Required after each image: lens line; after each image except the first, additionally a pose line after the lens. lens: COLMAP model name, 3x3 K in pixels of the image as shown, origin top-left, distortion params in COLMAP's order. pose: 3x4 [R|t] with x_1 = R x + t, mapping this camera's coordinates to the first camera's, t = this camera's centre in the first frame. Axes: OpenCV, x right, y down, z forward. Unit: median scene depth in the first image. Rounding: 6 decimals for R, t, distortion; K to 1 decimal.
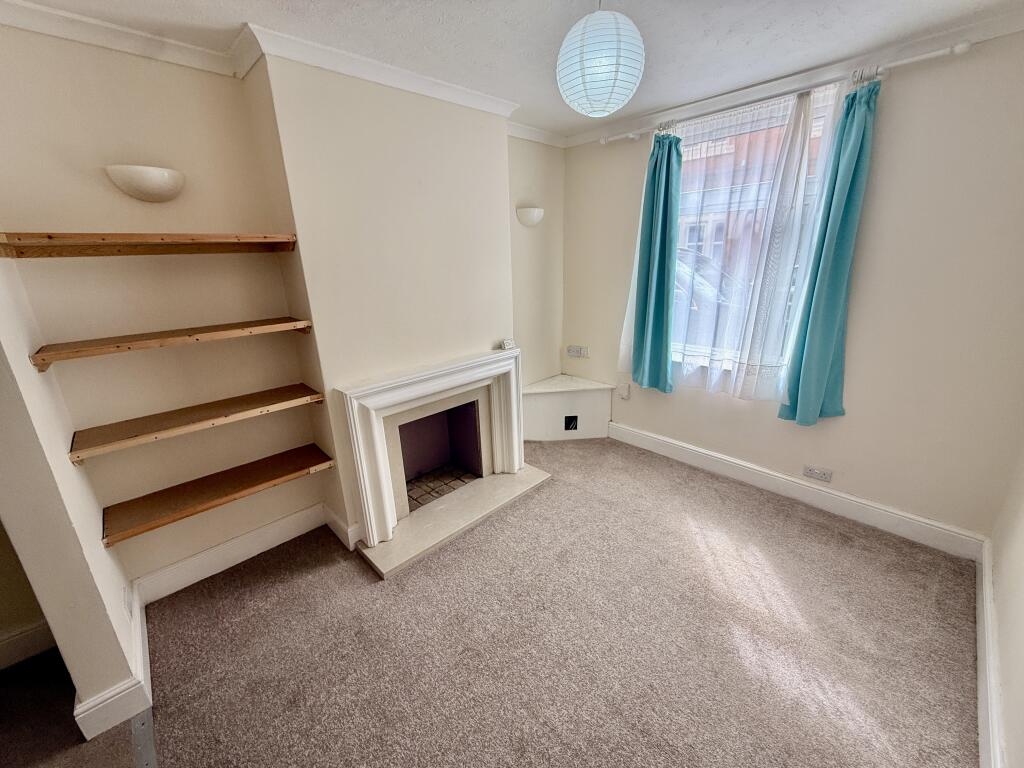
lens RADIAL K [[416.3, 0, 515.0], [0, 416.3, 389.0], [0, 0, 1]] dist [0.002287, 0.000156]
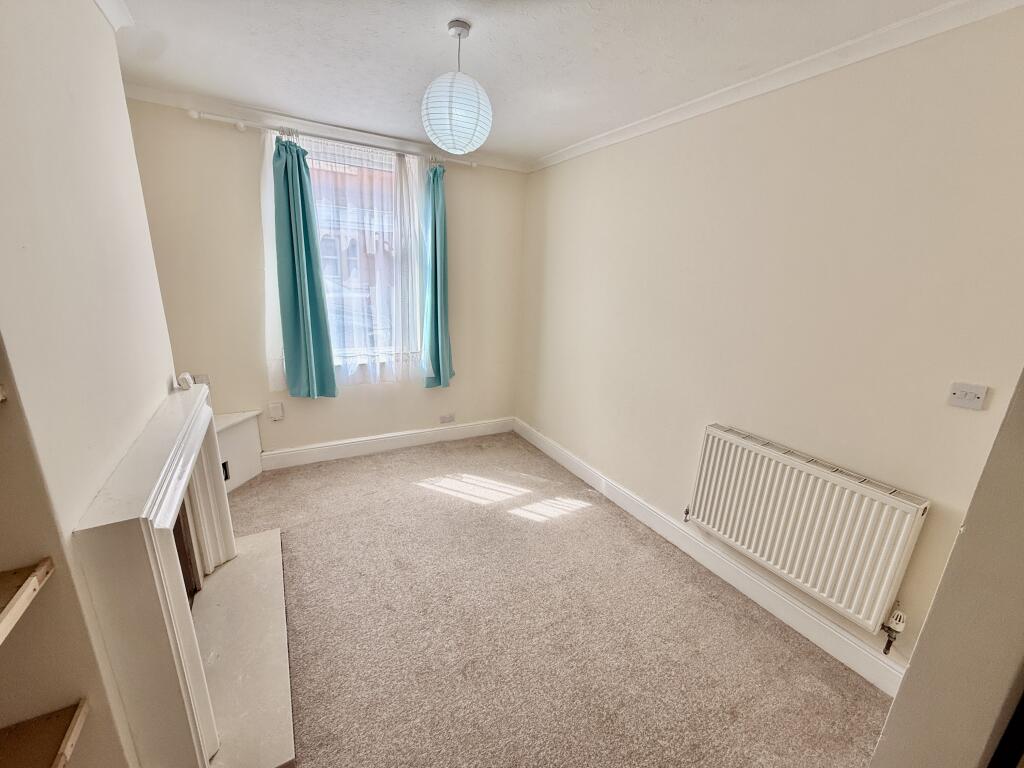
lens RADIAL K [[411.2, 0, 510.8], [0, 411.2, 389.6], [0, 0, 1]] dist [0.000291, 0.000251]
pose [[0.233573, -0.227262, 0.945408, -0.542850], [0.245689, 0.954546, 0.168759, -0.080472], [-0.940787, 0.192859, 0.278792, 0.331917]]
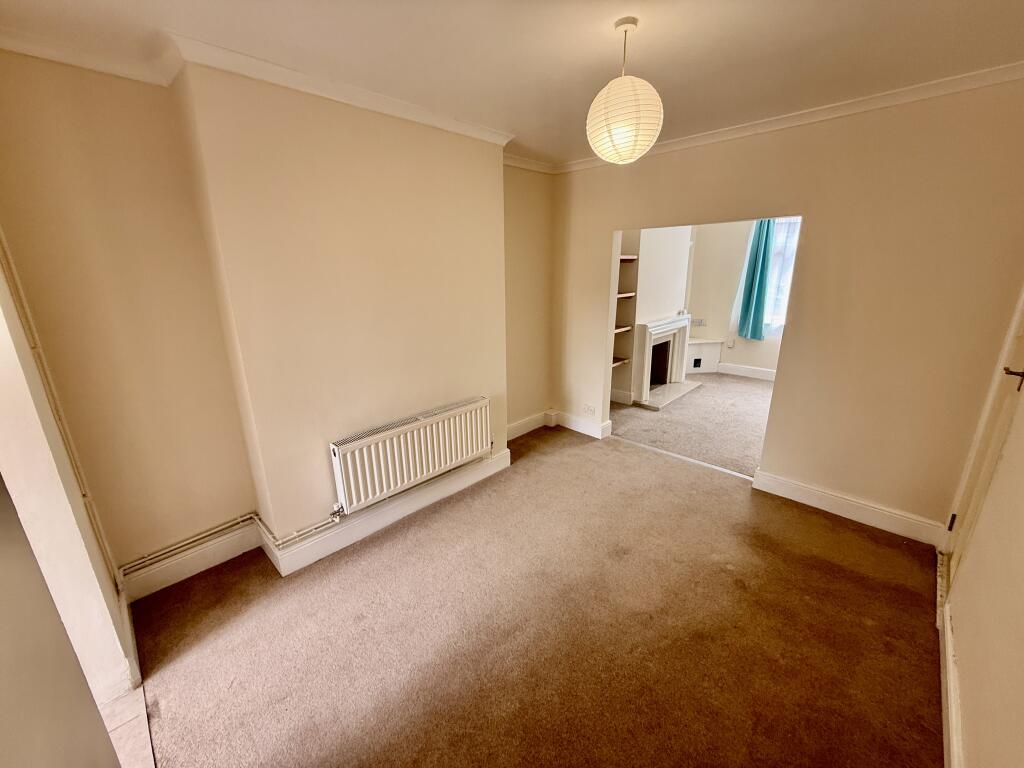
lens RADIAL K [[411.2, 0, 510.8], [0, 411.2, 389.6], [0, 0, 1]] dist [0.000291, 0.000251]
pose [[0.999117, 0.004814, 0.041745, -0.925841], [-0.003251, 0.999294, -0.037418, 0.335342], [-0.041896, 0.037249, 0.998427, -0.882283]]
